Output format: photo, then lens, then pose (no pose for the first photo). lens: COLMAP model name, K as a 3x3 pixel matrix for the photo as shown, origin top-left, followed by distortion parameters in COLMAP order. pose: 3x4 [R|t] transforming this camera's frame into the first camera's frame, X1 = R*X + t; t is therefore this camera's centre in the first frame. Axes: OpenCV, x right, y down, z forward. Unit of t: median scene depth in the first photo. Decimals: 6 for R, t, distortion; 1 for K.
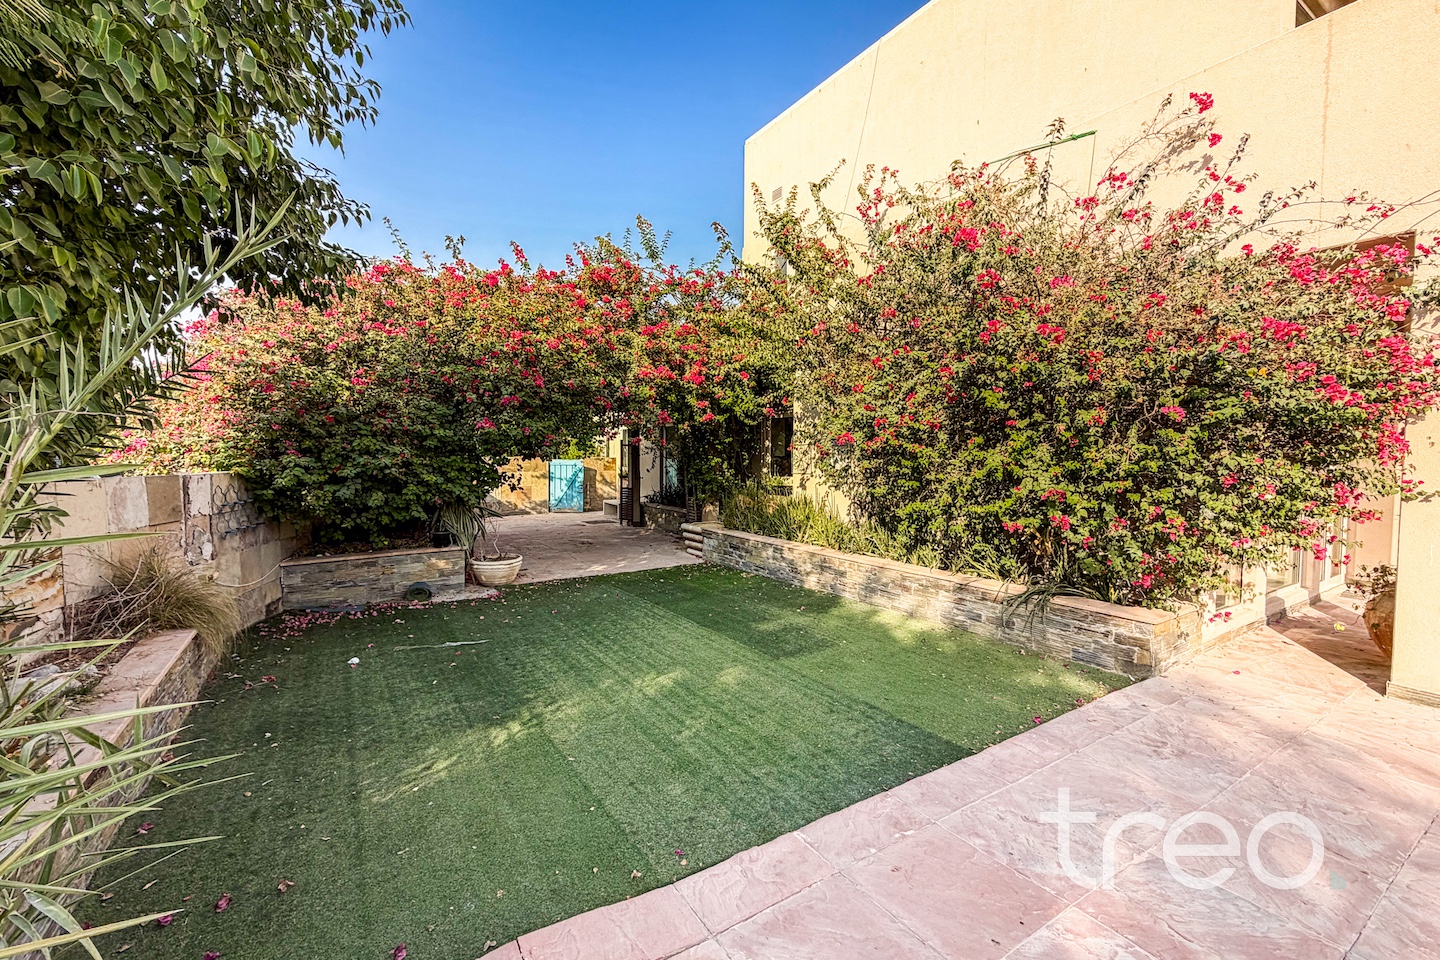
lens RADIAL K [[584.7, 0, 716.6], [0, 584.7, 476.9], [0, 0, 1]] dist [-0.000012, 0.000025]
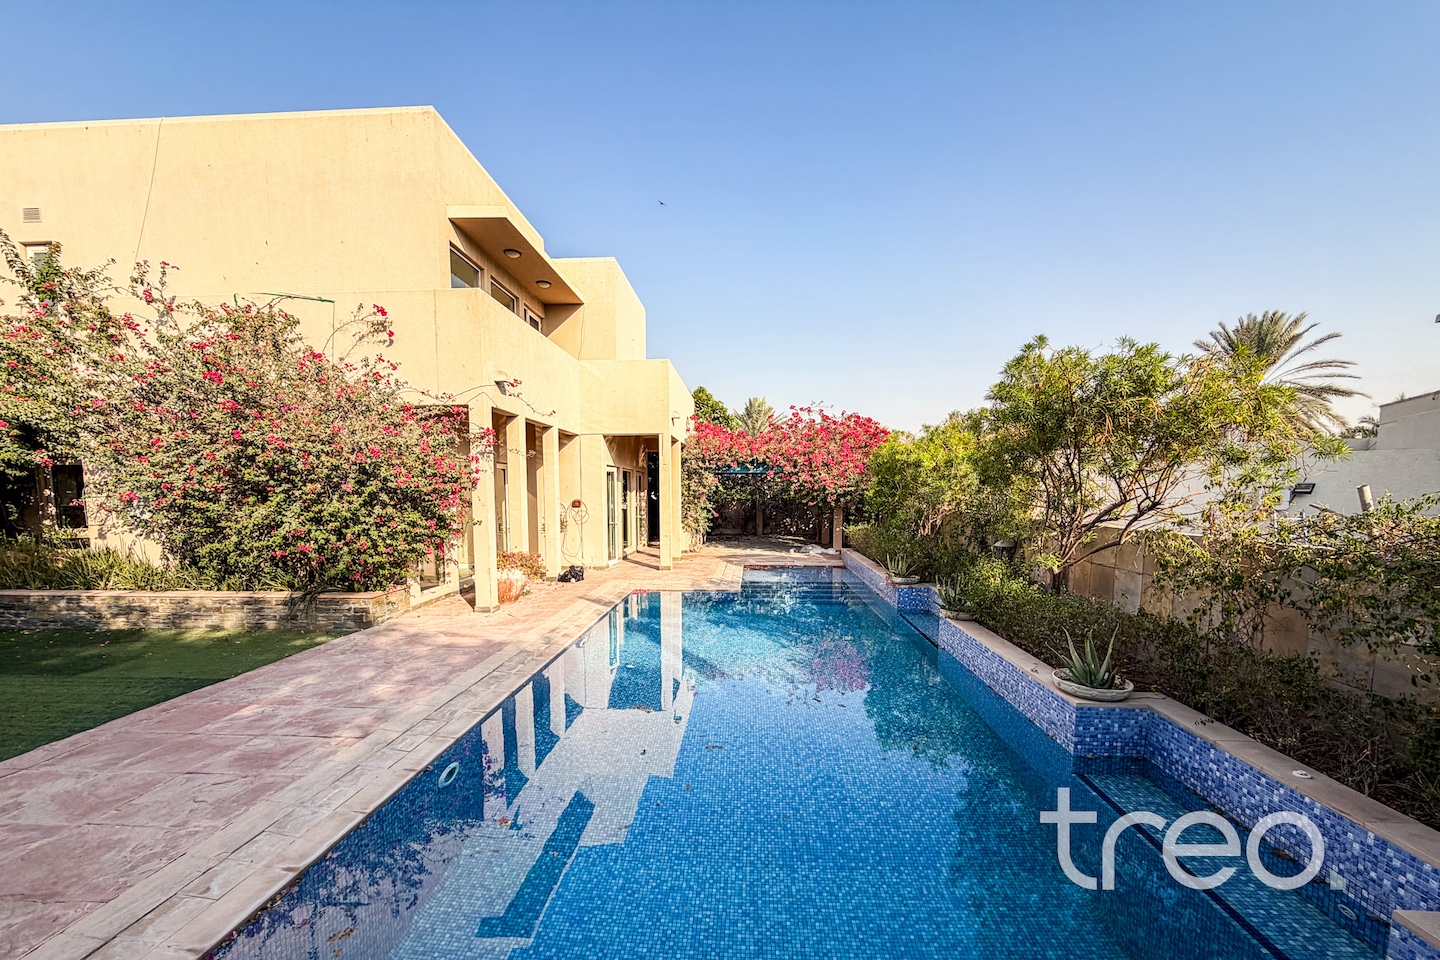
lens RADIAL K [[581.0, 0, 713.1], [0, 581.0, 542.9], [0, 0, 1]] dist [-0.001154, 0.000088]
pose [[0.596807, -0.078202, 0.798565, -0.028349], [0.037067, 0.996864, 0.069918, -0.005726], [-0.801528, -0.012127, 0.597834, -0.472388]]
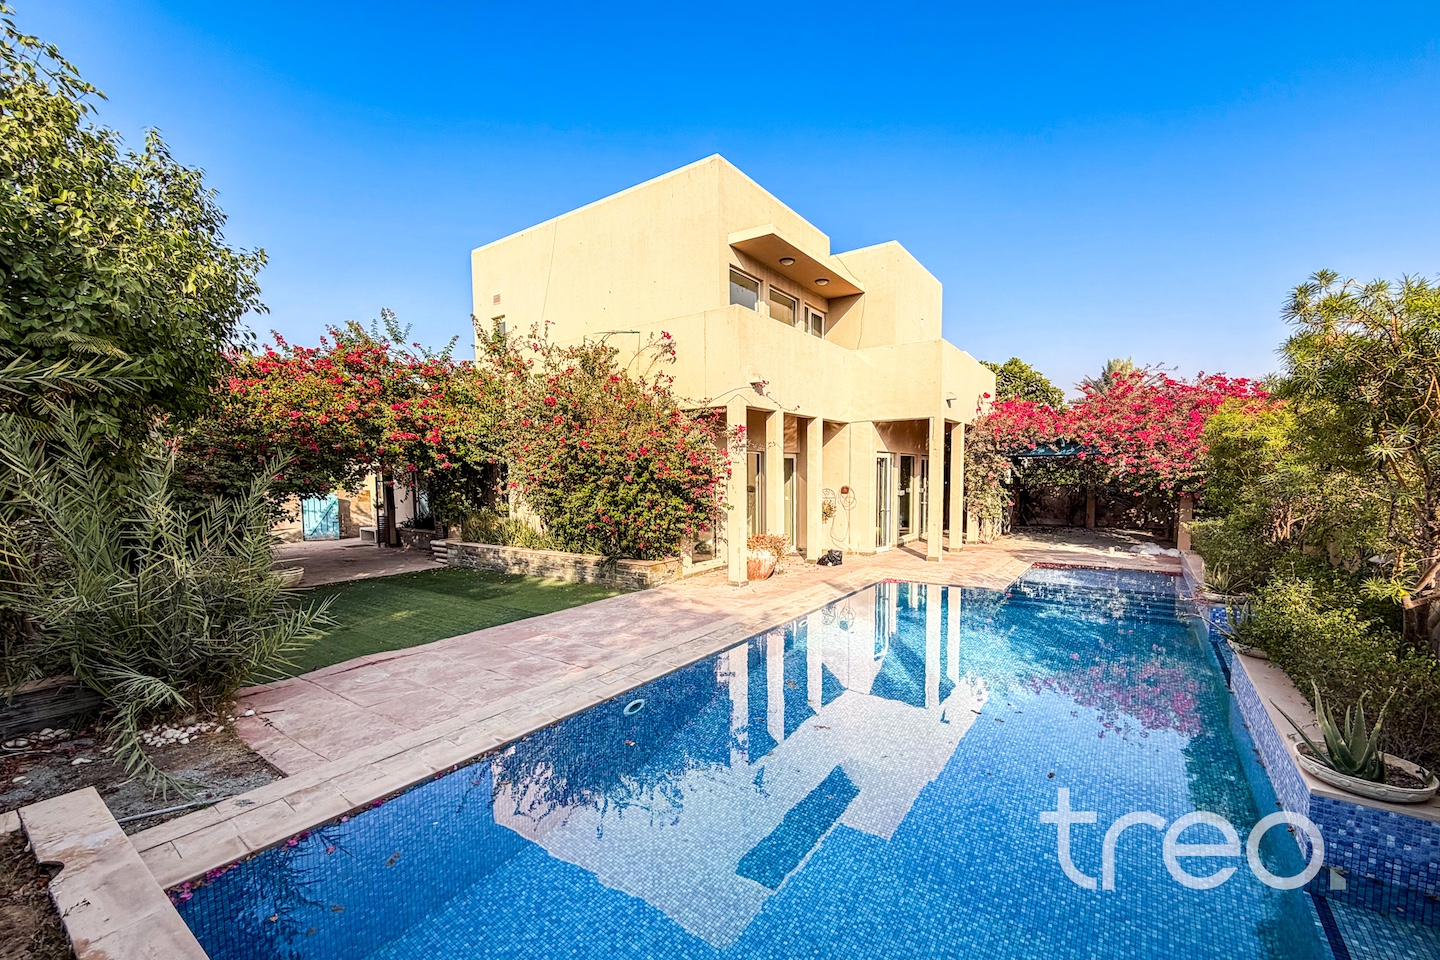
lens RADIAL K [[590.3, 0, 717.4], [0, 590.3, 519.9], [0, 0, 1]] dist [0.000386, 0.000025]
pose [[0.932044, -0.041139, 0.360002, 0.082457], [0.027560, 0.998705, 0.042773, -0.011770], [-0.361295, -0.029945, 0.931970, -0.625101]]
